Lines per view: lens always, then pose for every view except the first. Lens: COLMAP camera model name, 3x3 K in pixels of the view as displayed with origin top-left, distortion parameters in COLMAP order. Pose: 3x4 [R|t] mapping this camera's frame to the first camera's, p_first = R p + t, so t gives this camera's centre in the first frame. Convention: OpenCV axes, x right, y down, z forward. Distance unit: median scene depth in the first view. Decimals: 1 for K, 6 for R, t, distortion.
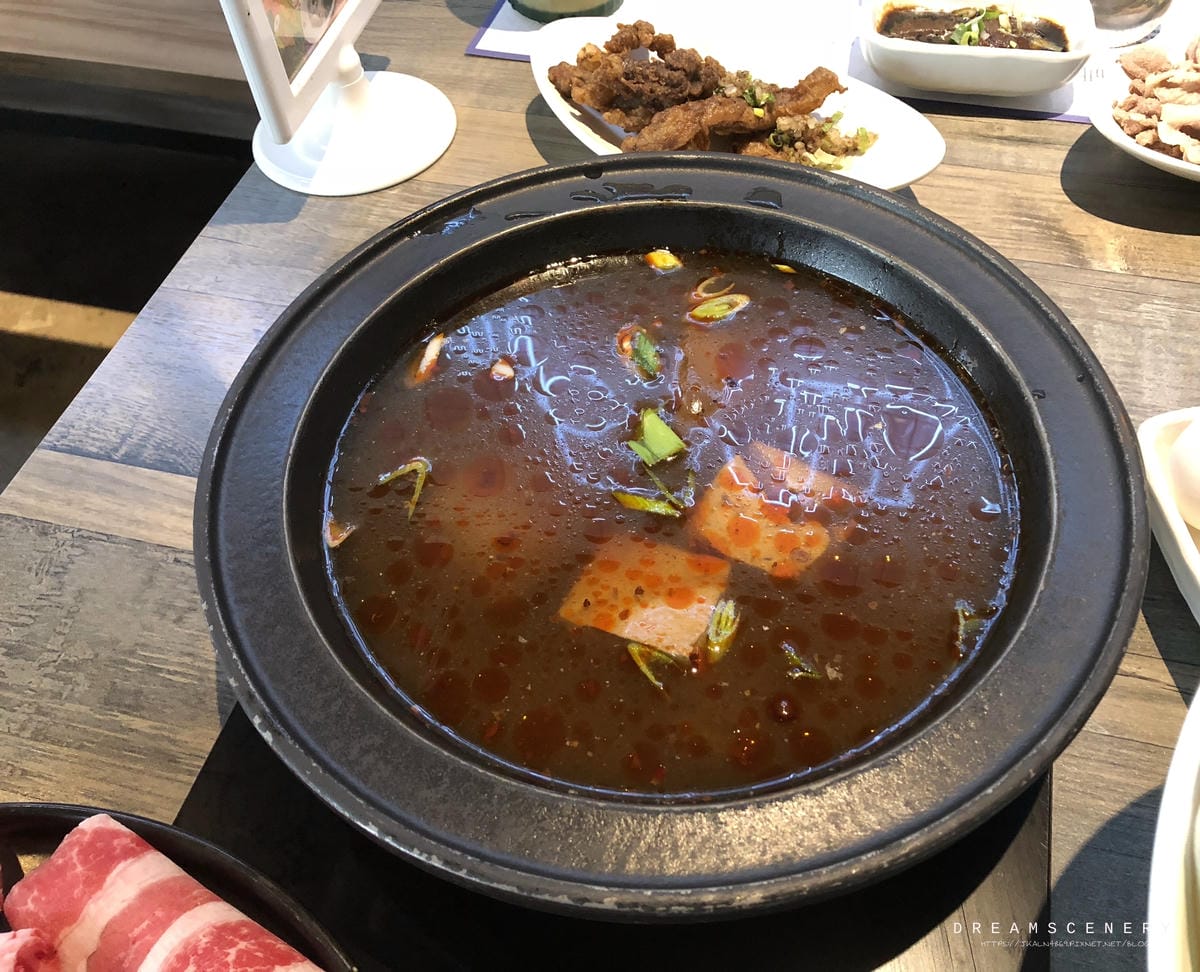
lens RADIAL K [[1067.1, 0, 638.2], [0, 1067.1, 482.6], [0, 0, 1]] dist [0.009962, -0.010470]
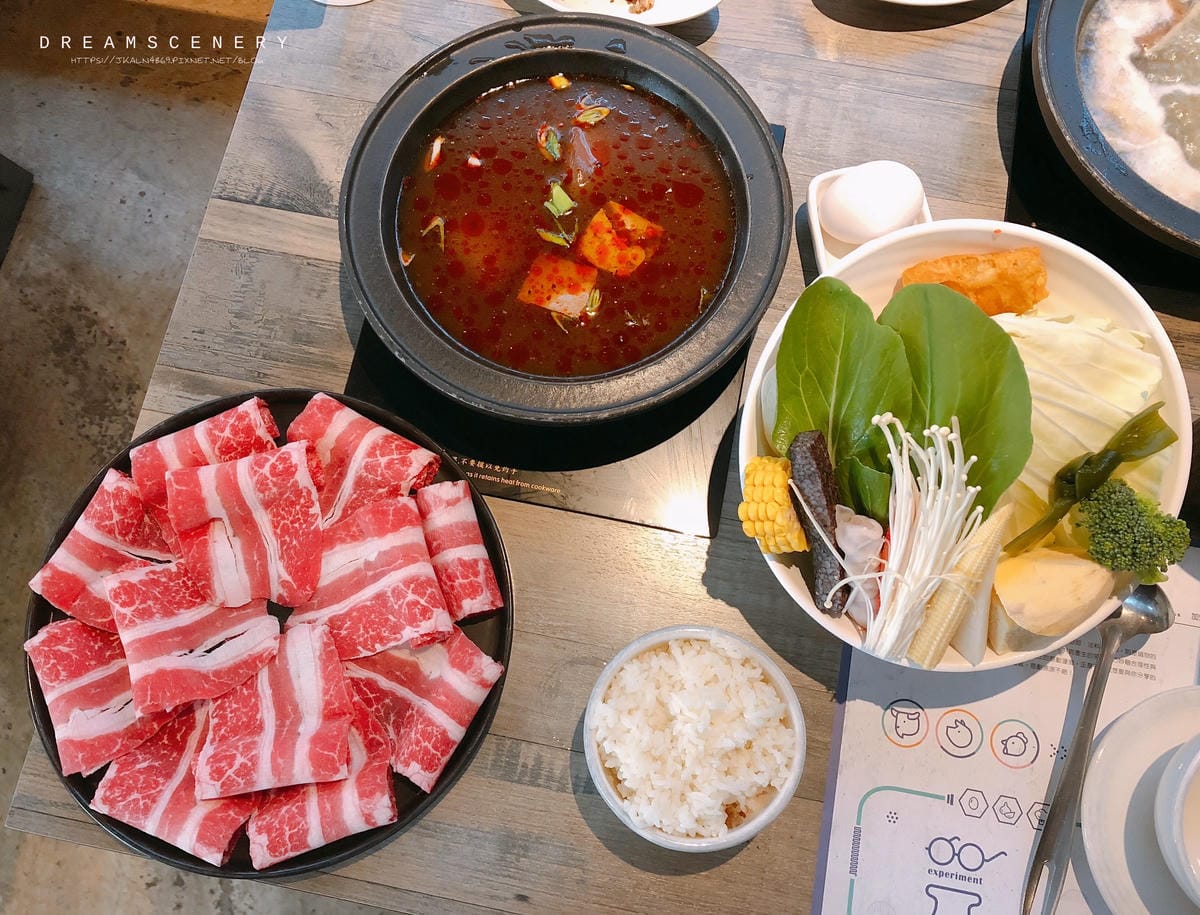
lens RADIAL K [[1040.3, 0, 600.9], [0, 1040.3, 457.6], [0, 0, 1]] dist [-0.004654, -0.003966]
pose [[0.997392, -0.037577, 0.061629, -0.046710], [0.011448, 0.925352, 0.378936, -0.355213], [-0.071267, -0.377242, 0.923369, -1.025738]]
